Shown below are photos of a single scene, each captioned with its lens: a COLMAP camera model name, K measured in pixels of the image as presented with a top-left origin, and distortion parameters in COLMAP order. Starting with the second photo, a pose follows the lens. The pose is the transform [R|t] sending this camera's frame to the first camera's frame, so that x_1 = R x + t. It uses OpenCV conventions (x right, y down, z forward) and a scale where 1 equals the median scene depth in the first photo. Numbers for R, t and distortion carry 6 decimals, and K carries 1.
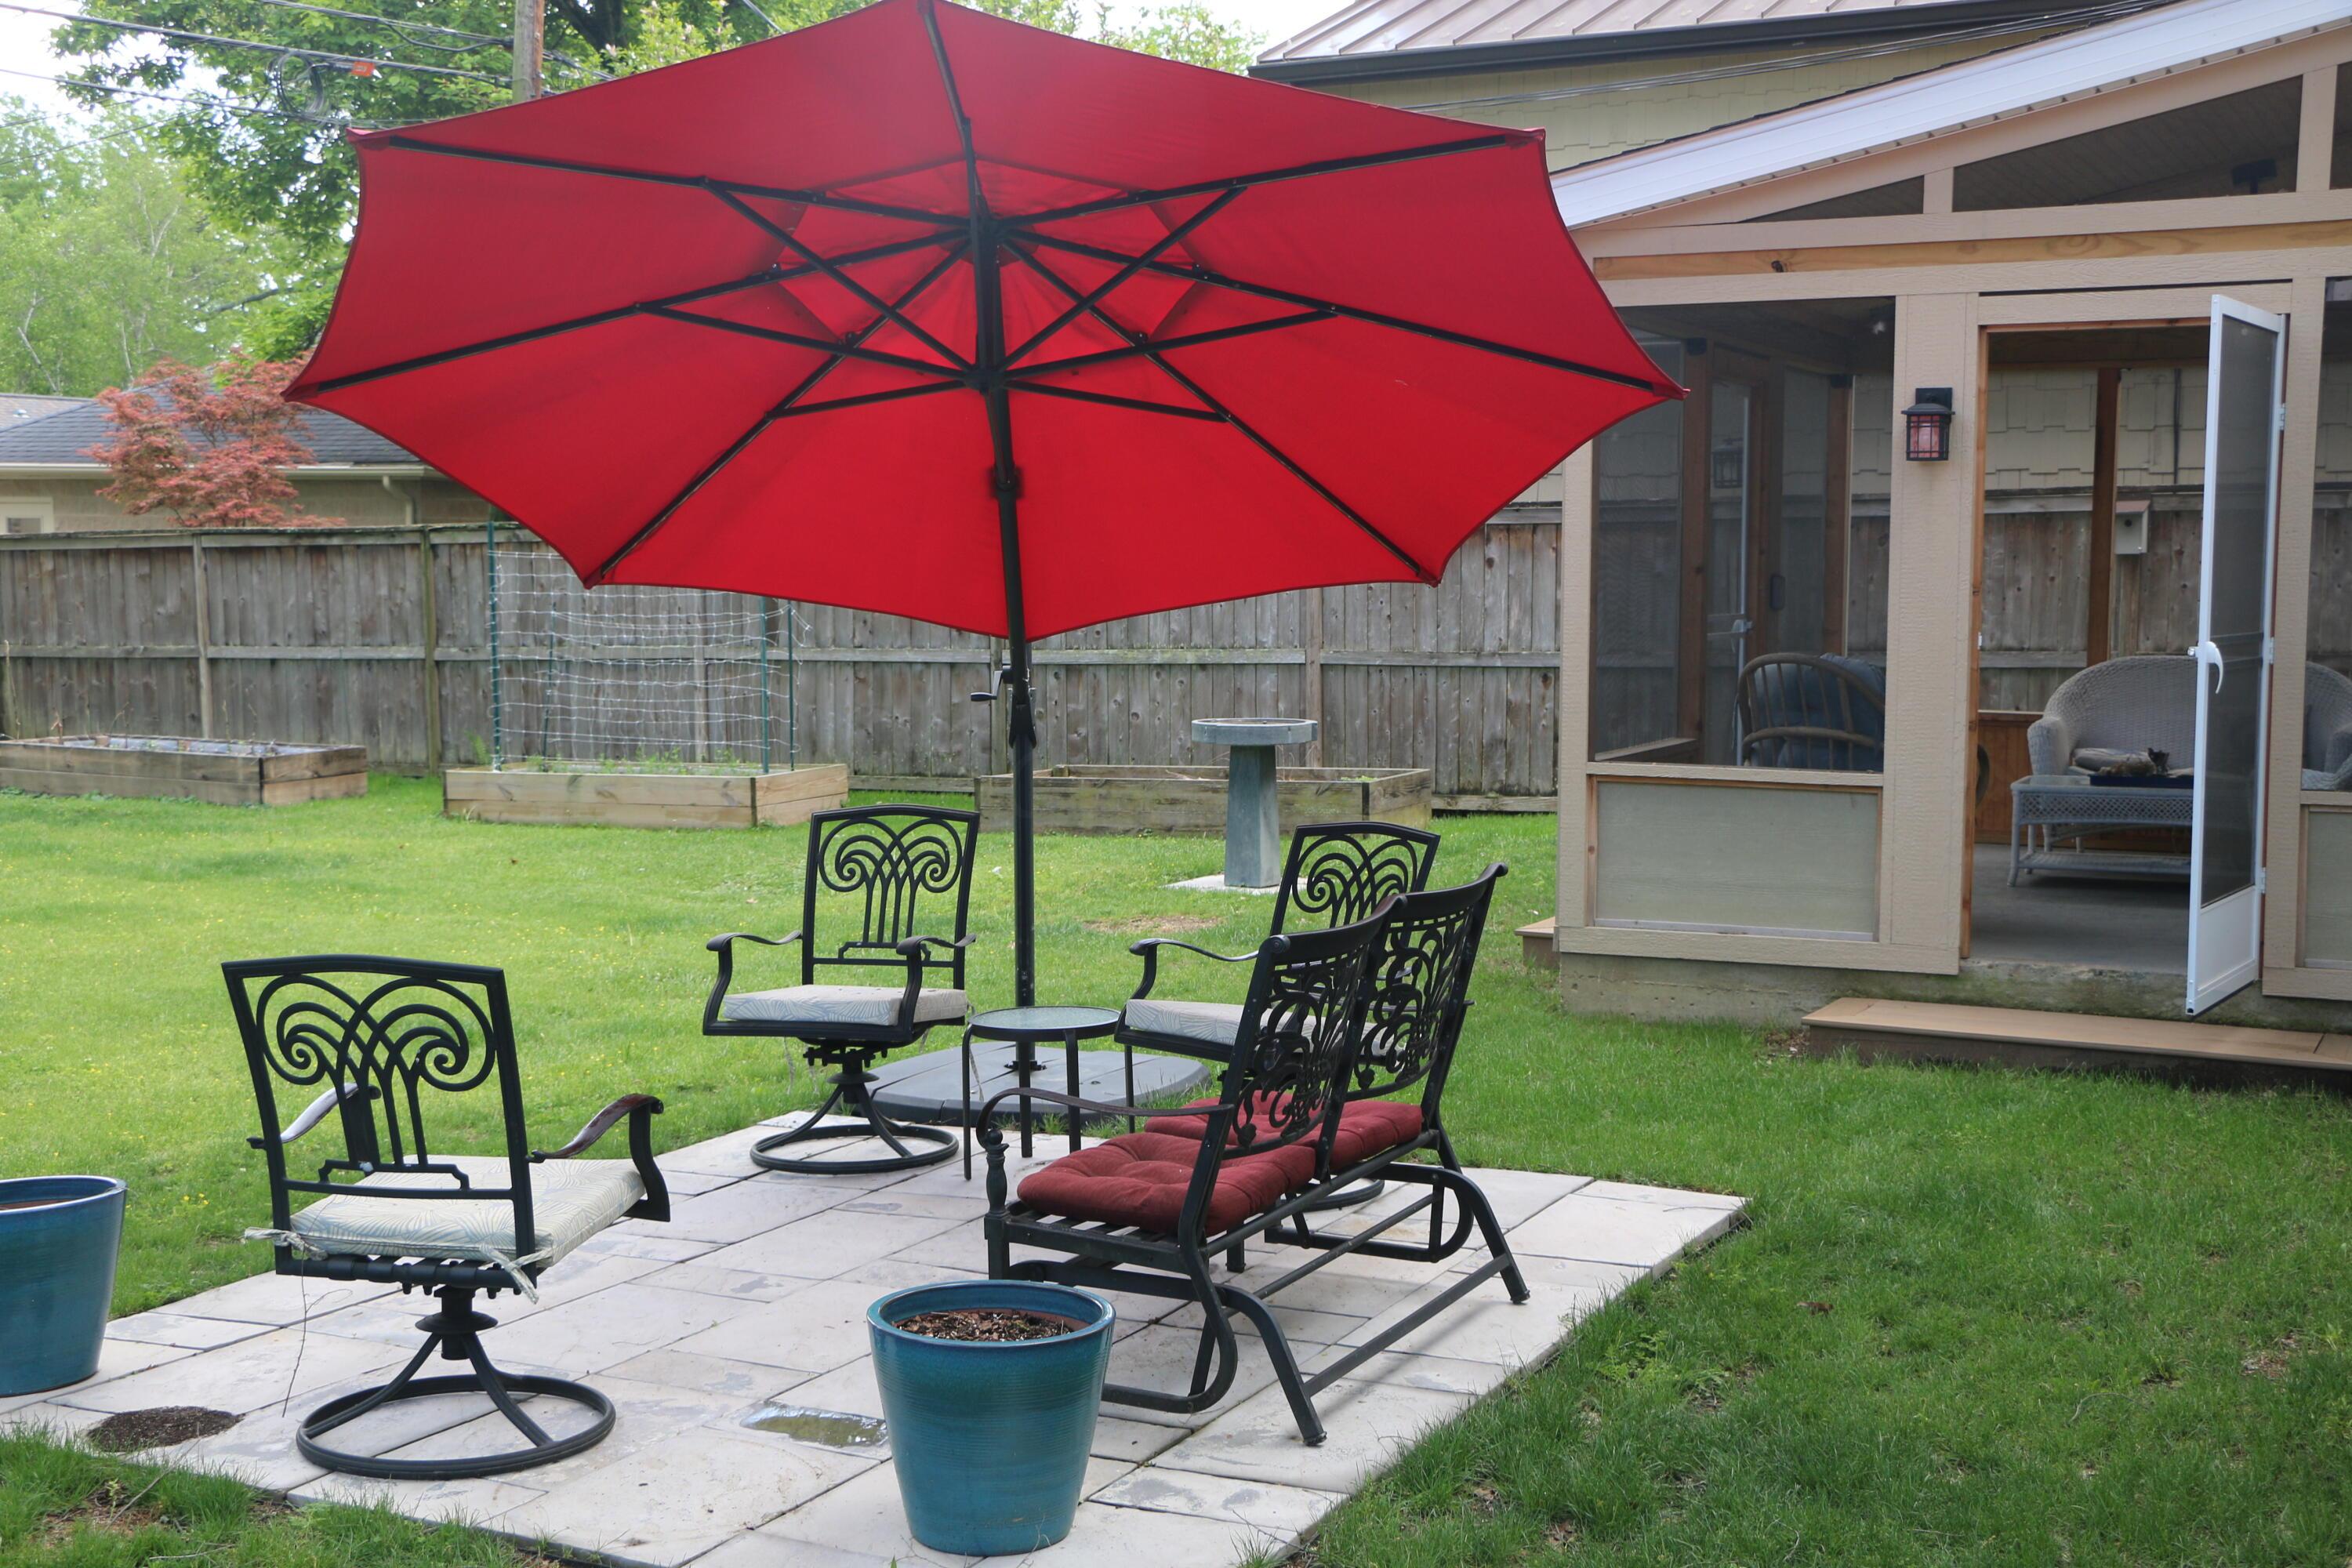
lens RADIAL K [[2802.7, 0, 1171.5], [0, 2802.7, 793.0], [0, 0, 1]] dist [0.007608, 0.000000]
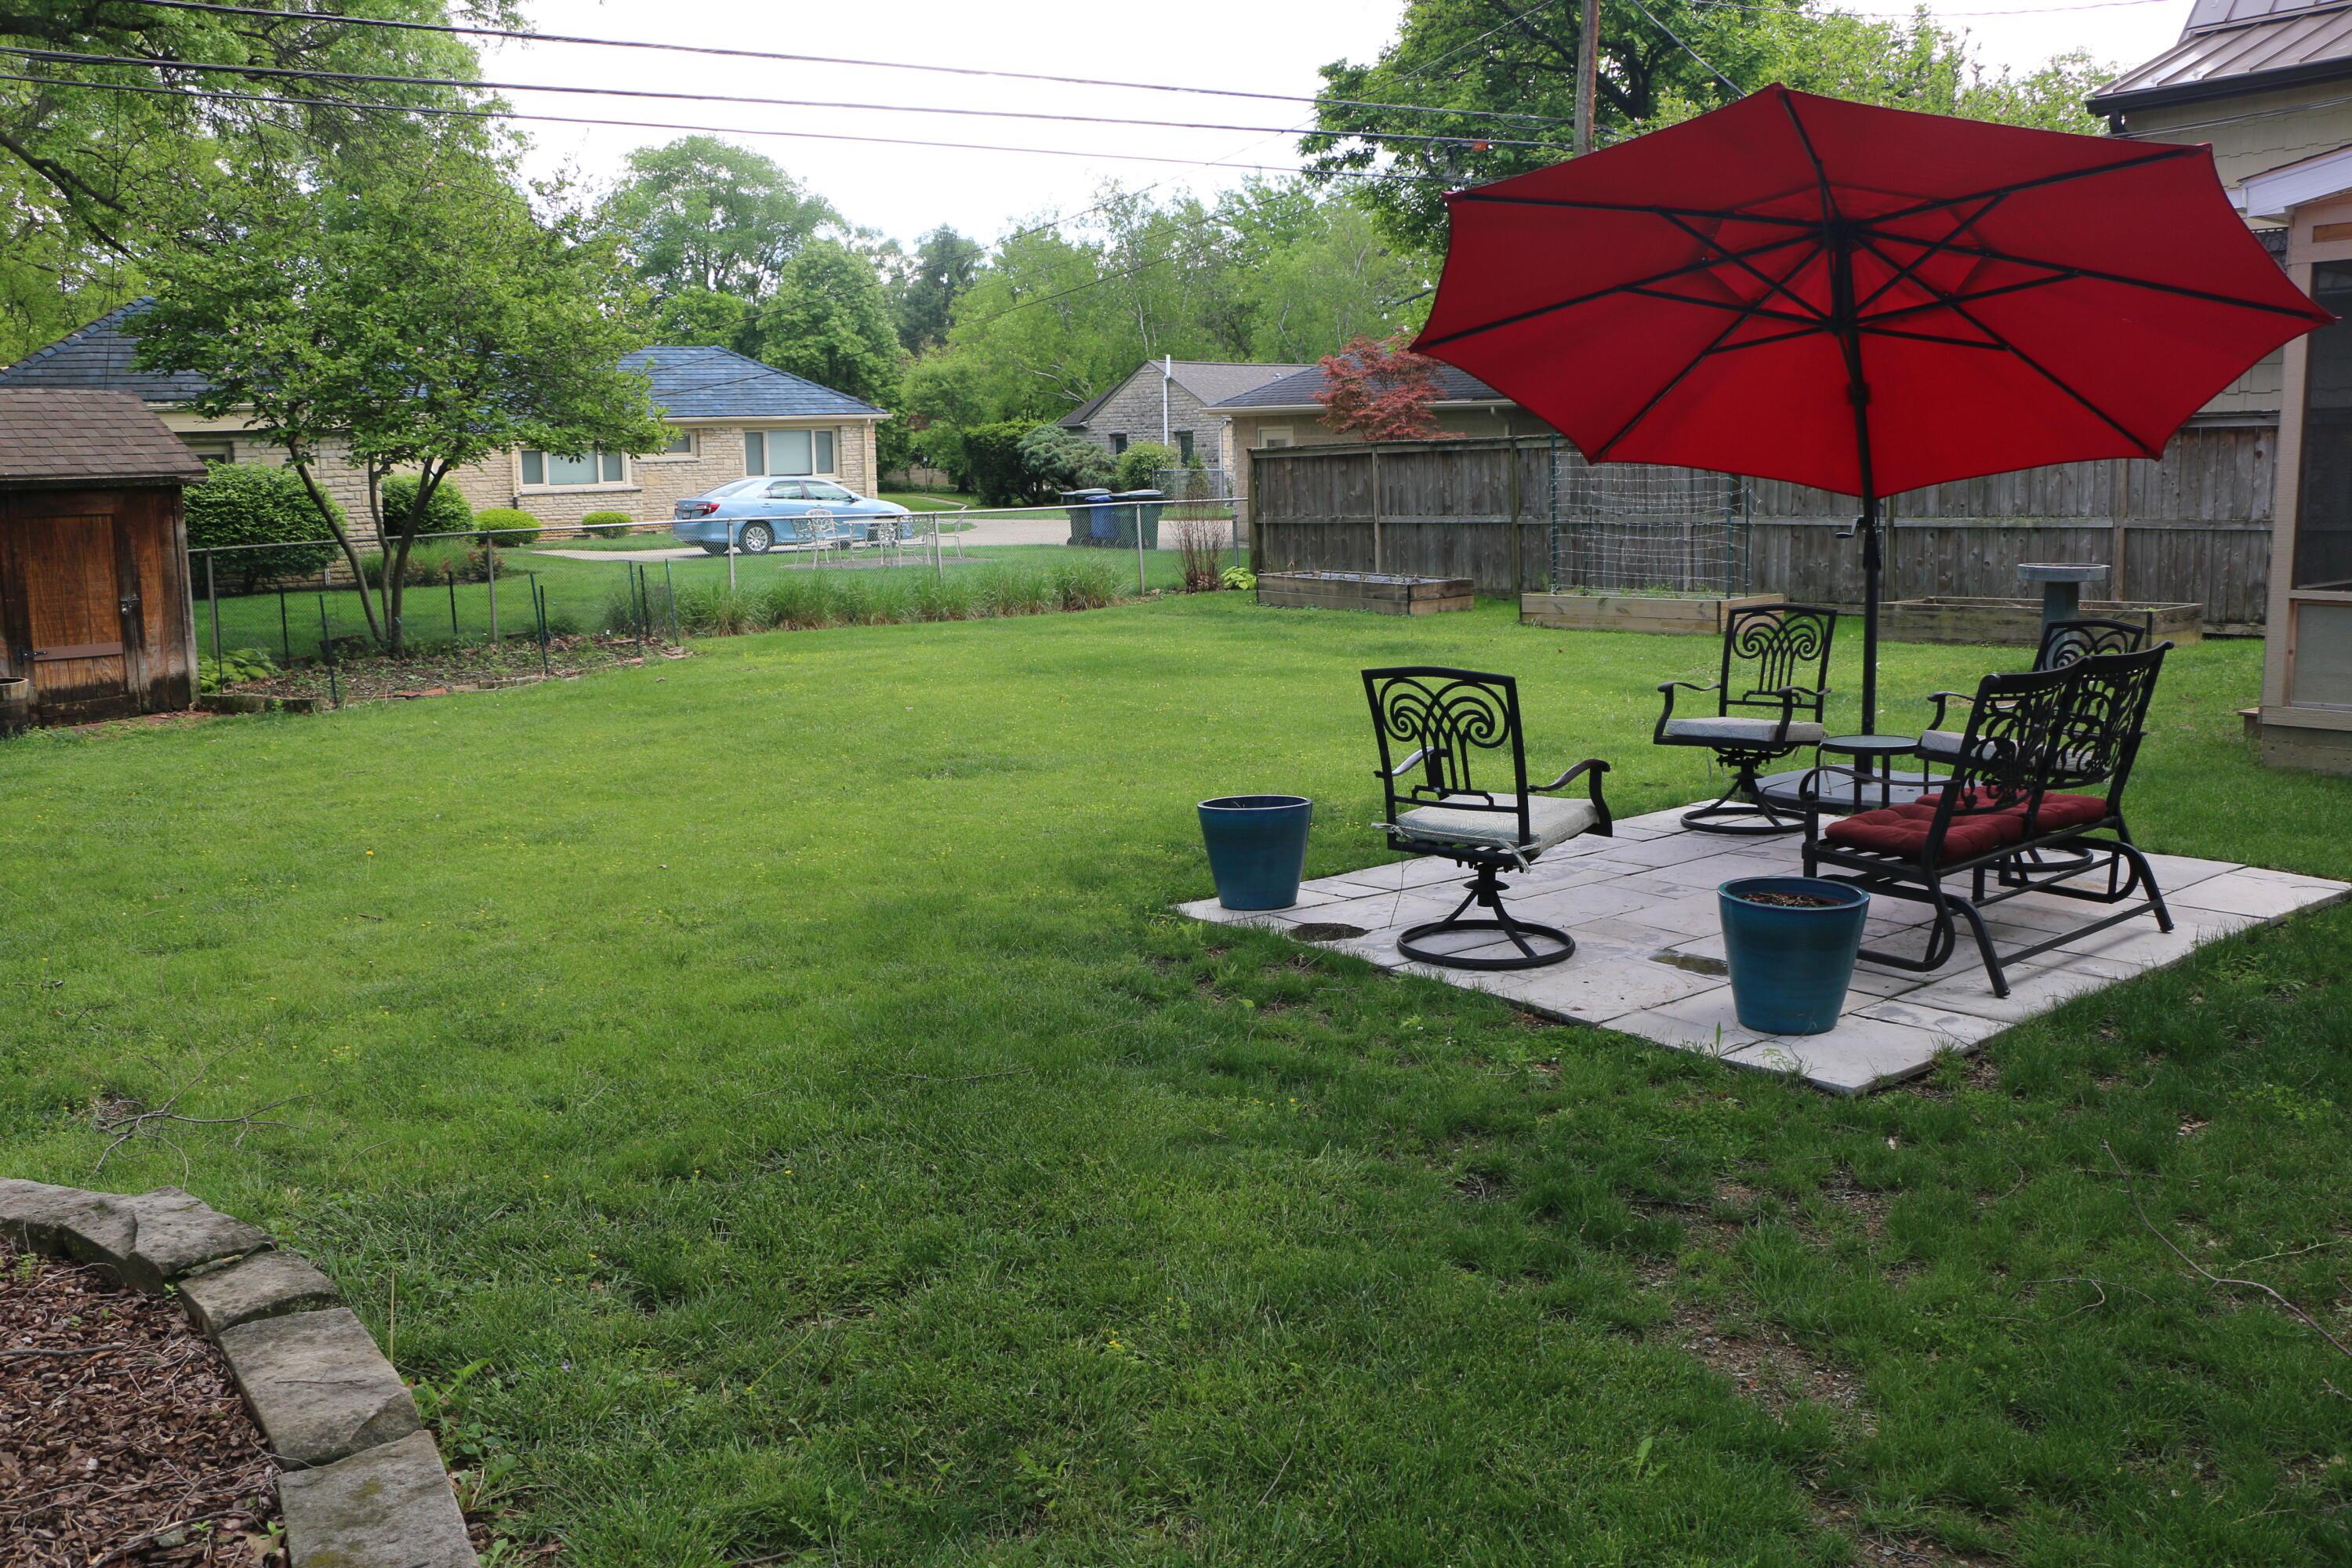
lens RADIAL K [[1953.4, 0, 1170.0], [0, 1953.4, 799.2], [0, 0, 1]] dist [-0.145927, 0.089145]
pose [[0.902943, 0.052194, -0.426579, 0.057171], [-0.015692, 0.995940, 0.088643, 0.023518], [0.429474, -0.073345, 0.900096, -0.117971]]
